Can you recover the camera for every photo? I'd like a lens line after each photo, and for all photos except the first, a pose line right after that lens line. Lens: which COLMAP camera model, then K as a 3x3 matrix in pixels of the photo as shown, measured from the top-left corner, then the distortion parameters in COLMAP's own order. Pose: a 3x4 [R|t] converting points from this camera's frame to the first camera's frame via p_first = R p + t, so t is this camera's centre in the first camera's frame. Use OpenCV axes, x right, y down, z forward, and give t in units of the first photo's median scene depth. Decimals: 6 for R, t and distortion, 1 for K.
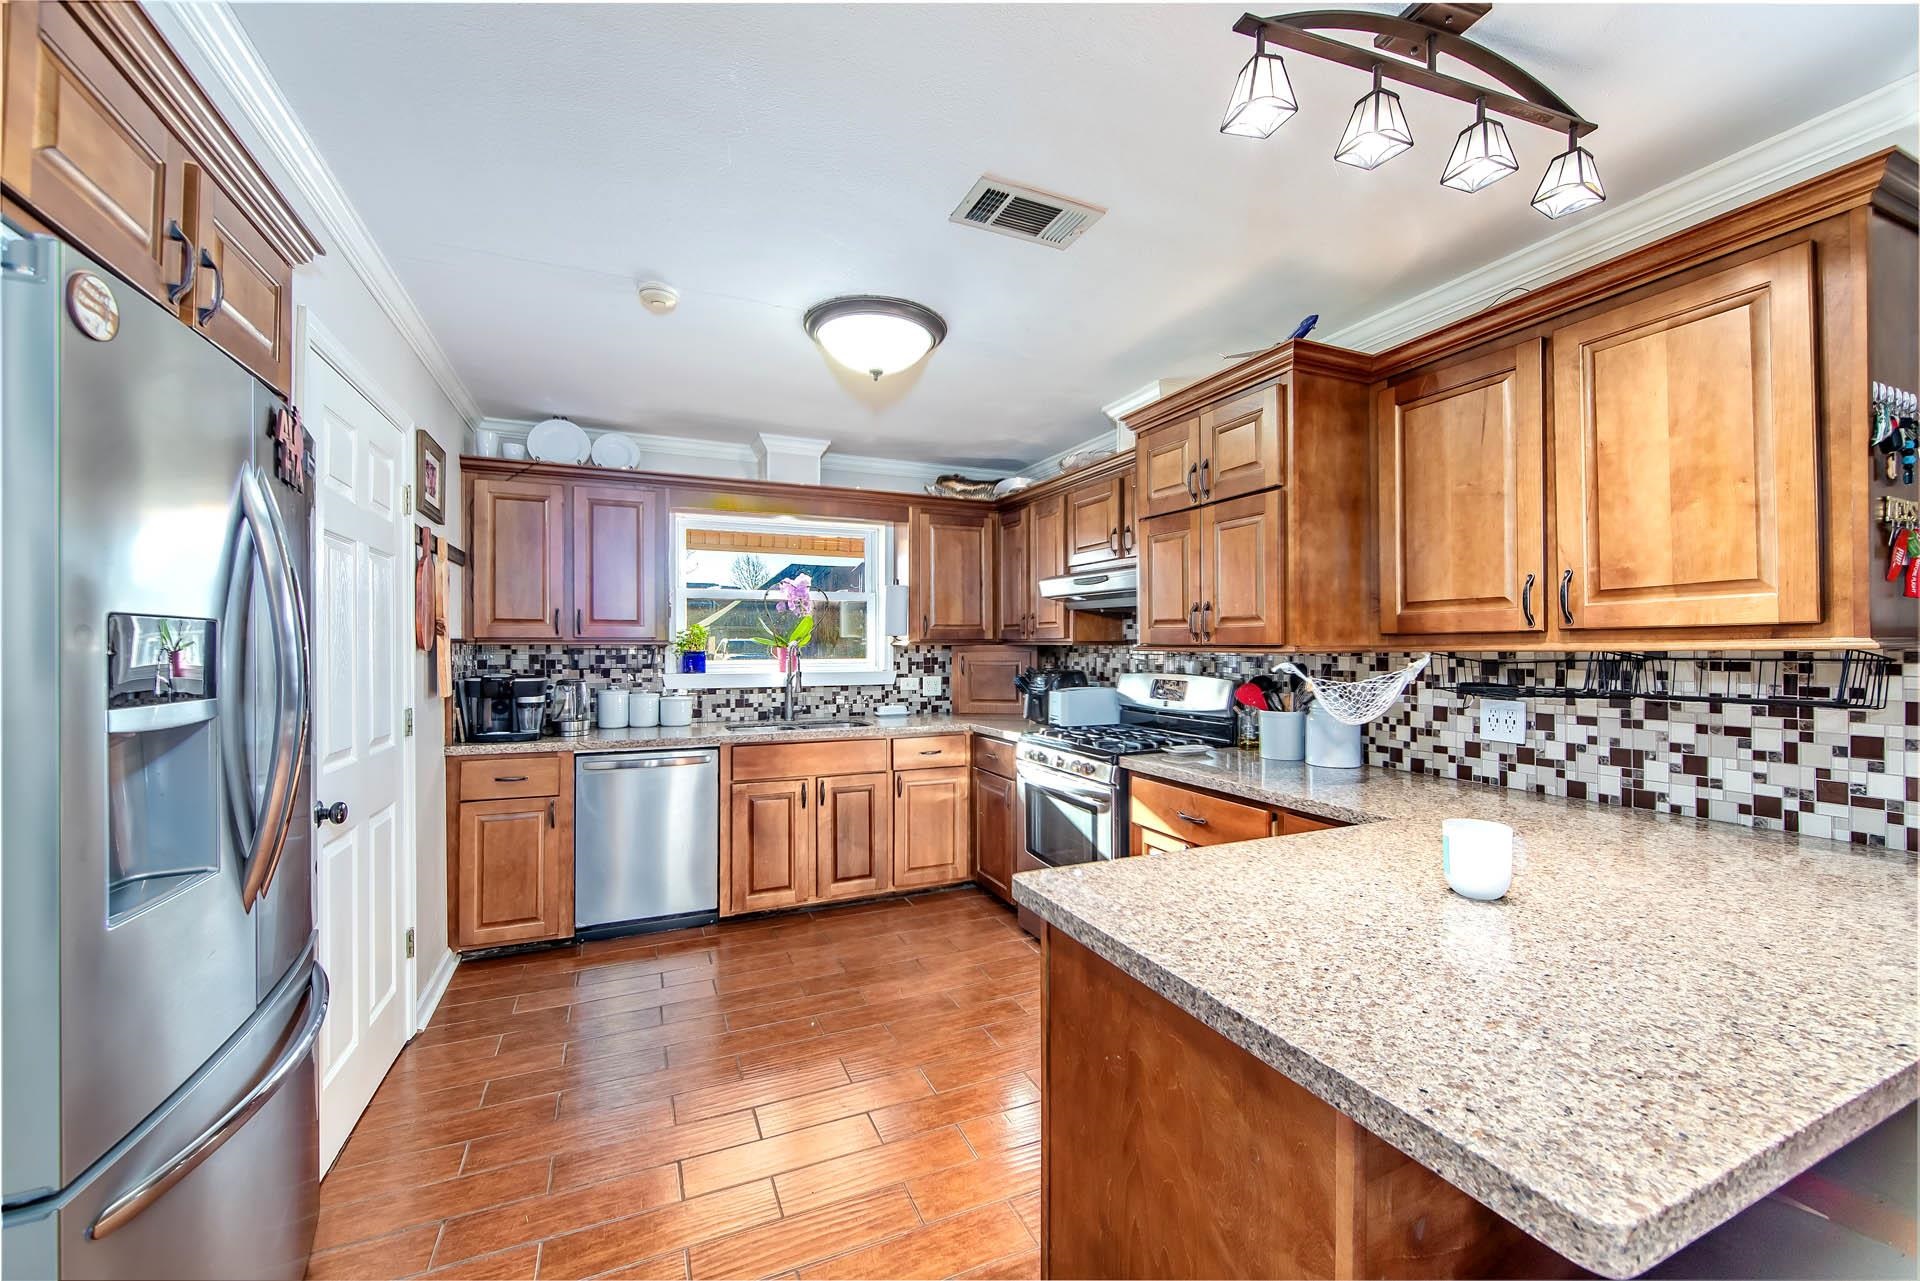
lens RADIAL K [[753.0, 0, 960.2], [0, 753.0, 641.2], [0, 0, 1]] dist [-0.003978, -0.000235]
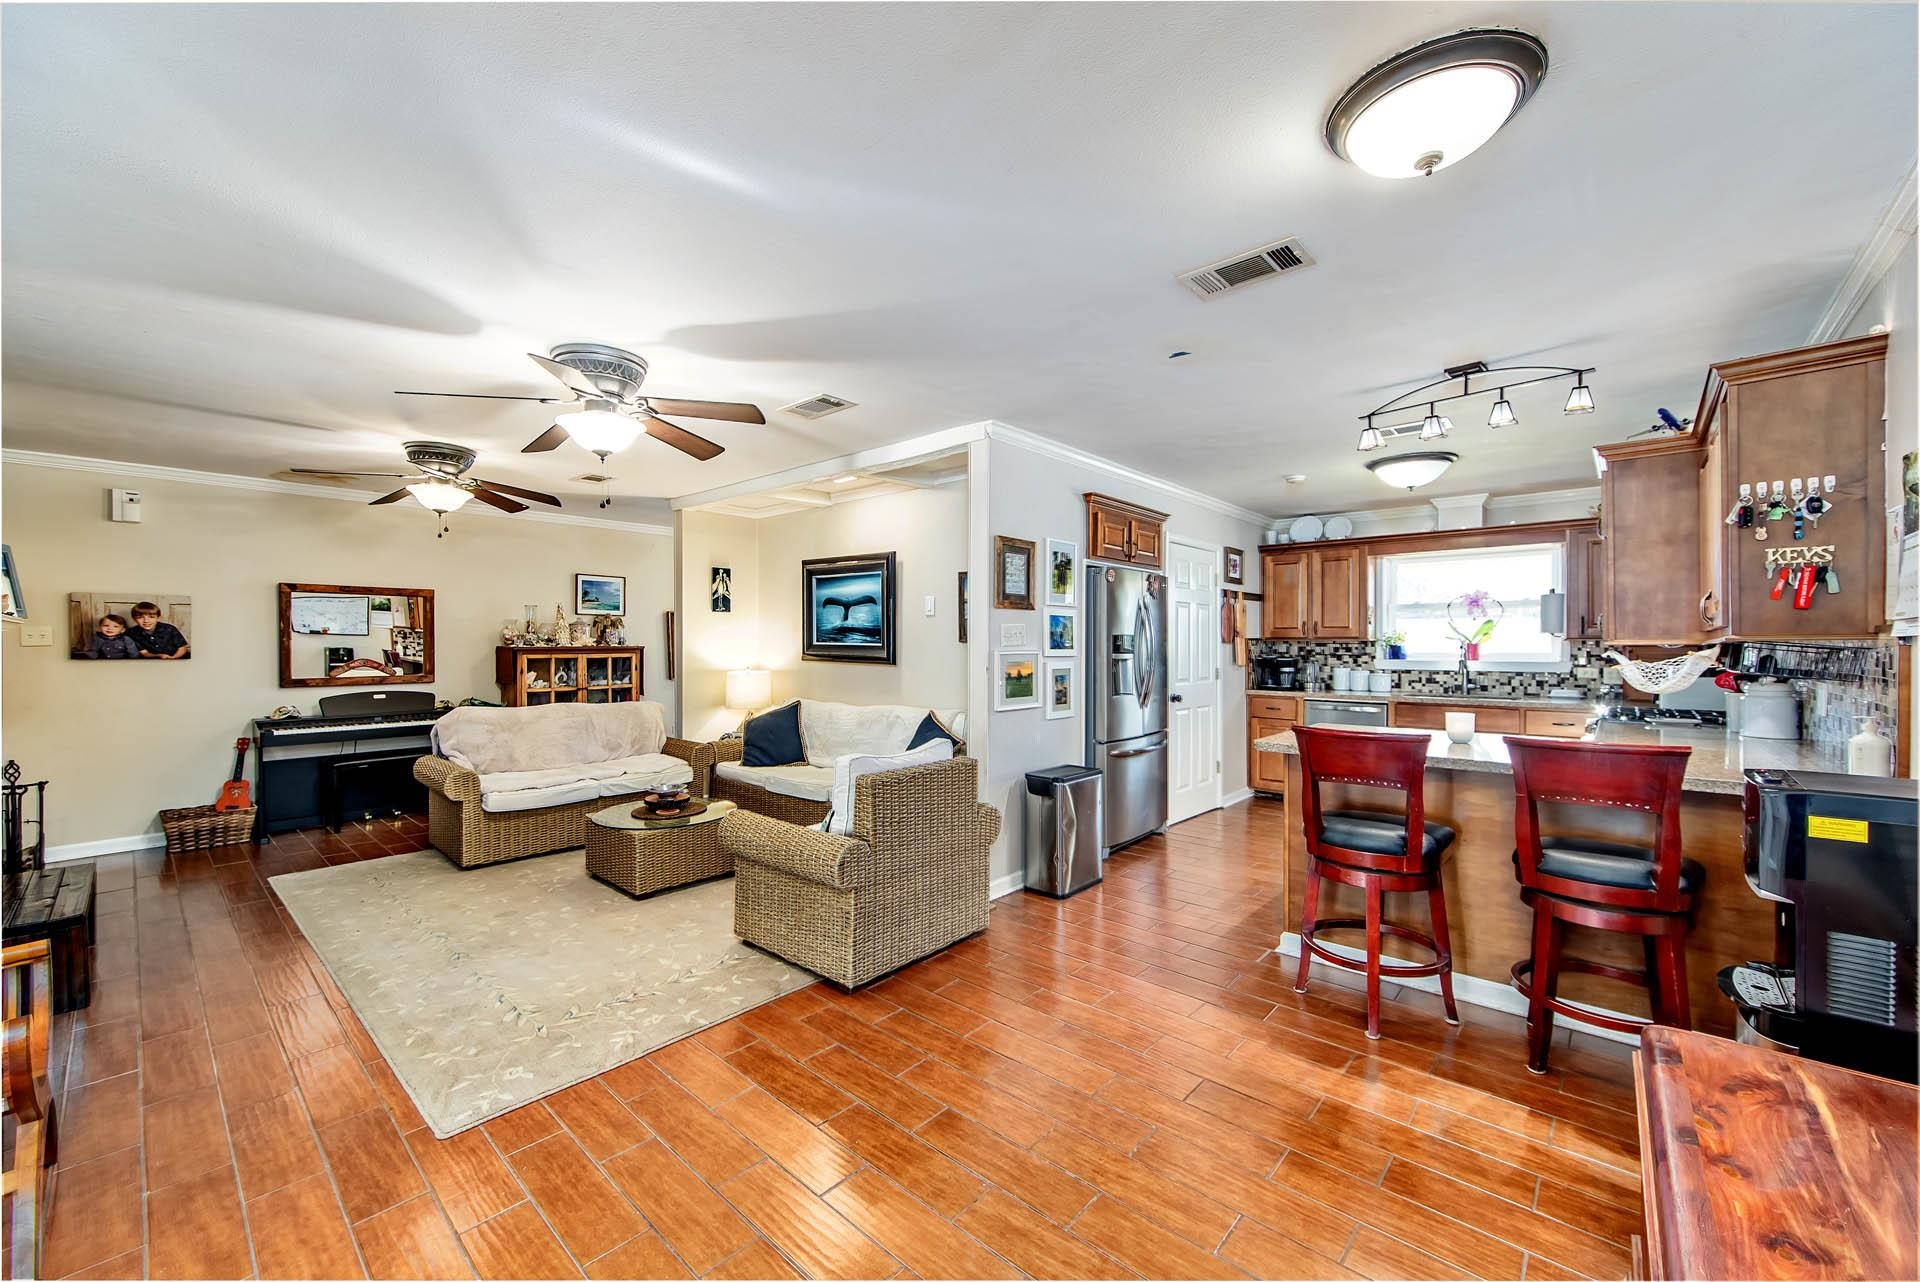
lens RADIAL K [[753.0, 0, 957.5], [0, 753.0, 642.1], [0, 0, 1]] dist [-0.003978, -0.000235]
pose [[0.404442, -0.001158, -0.914563, 1.553519], [0.005036, 0.999987, 0.000961, 0.002527], [0.914550, -0.004994, 0.404442, -1.001607]]
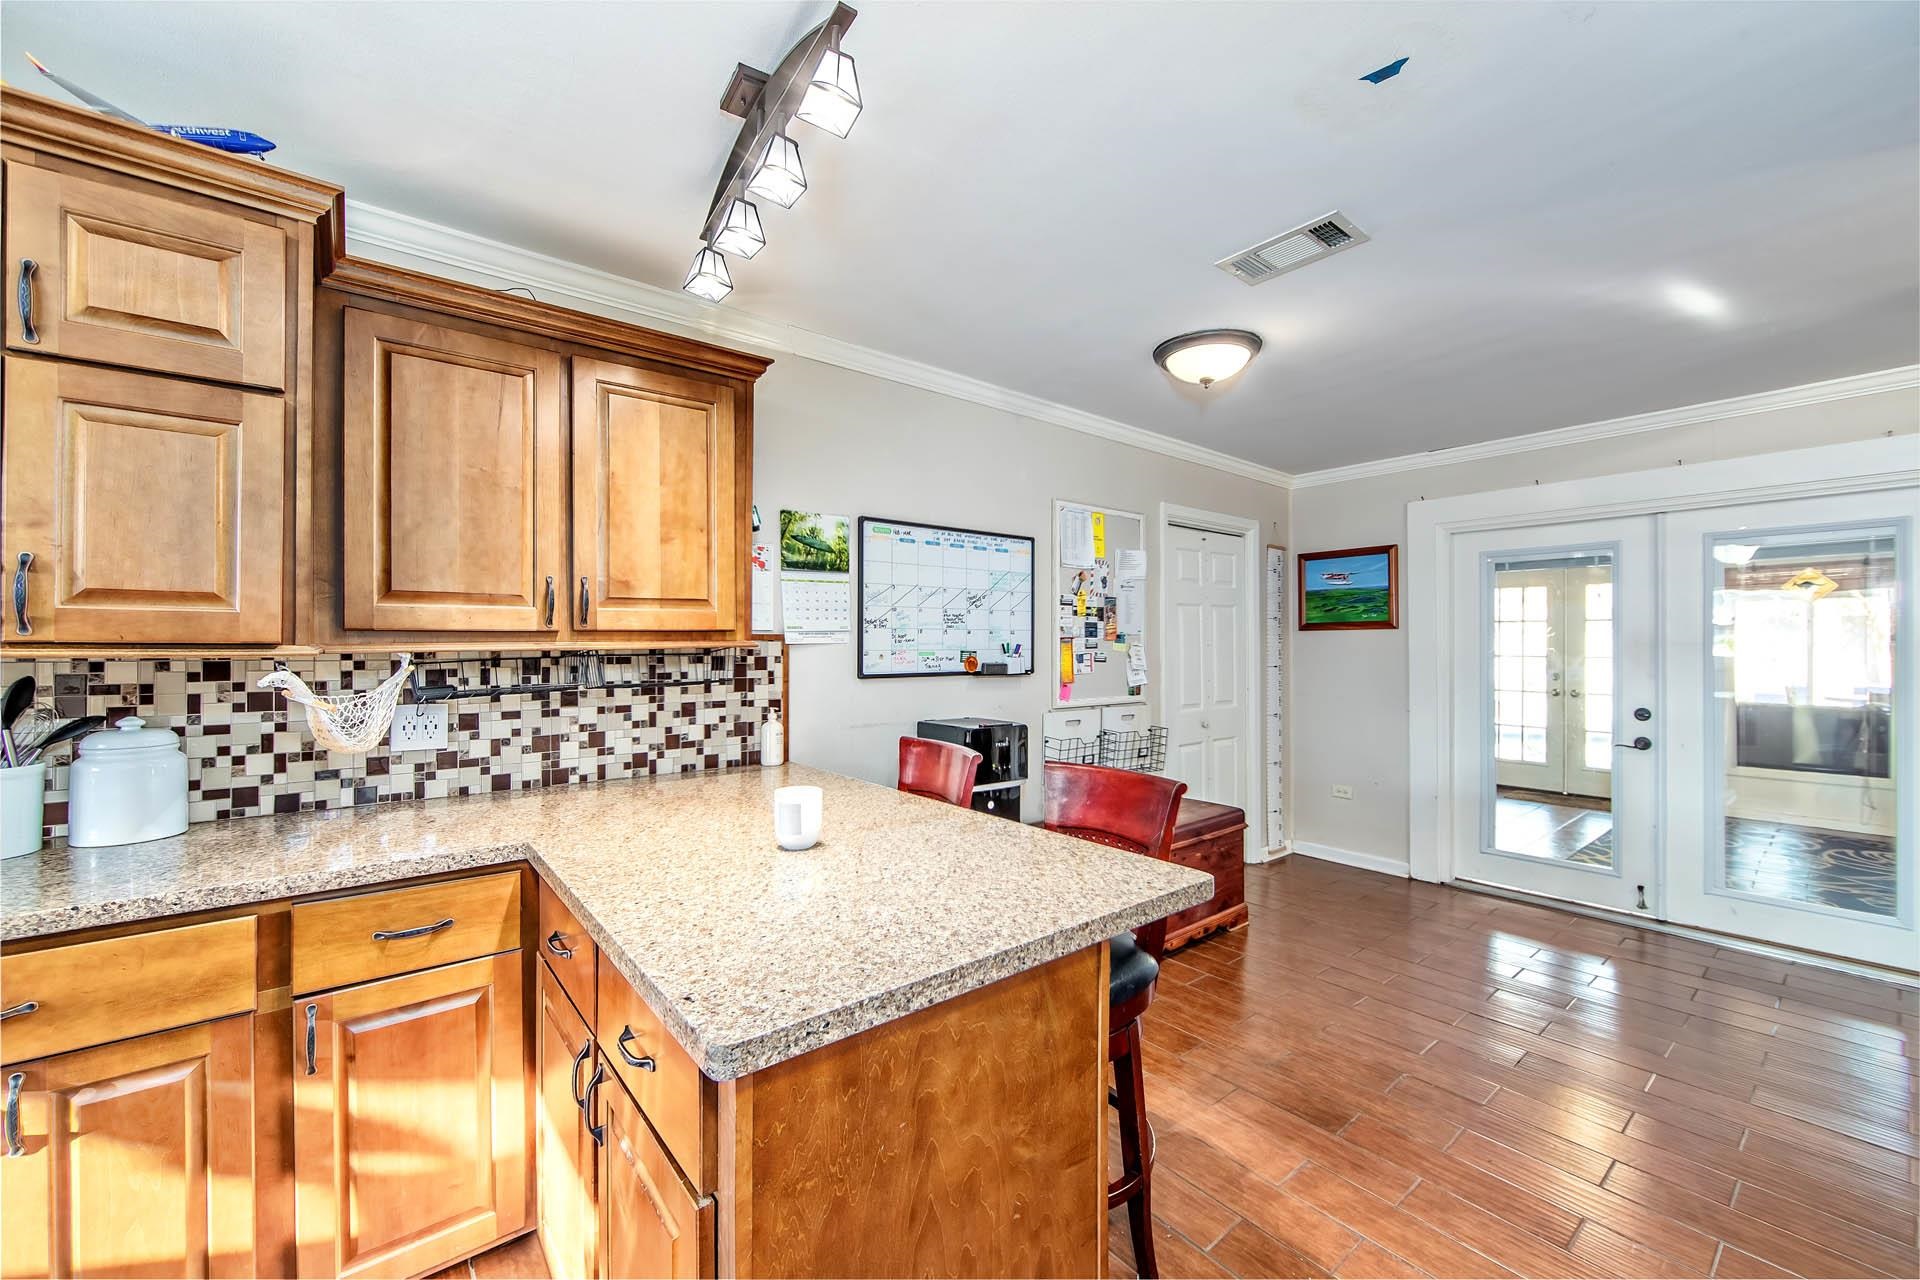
lens RADIAL K [[753.0, 0, 963.9], [0, 753.0, 644.7], [0, 0, 1]] dist [-0.003978, -0.000235]
pose [[-0.266282, -0.000512, 0.963895, -0.361389], [-0.007697, 0.999969, -0.001595, 0.002514], [-0.963864, -0.007843, -0.266278, 0.660359]]
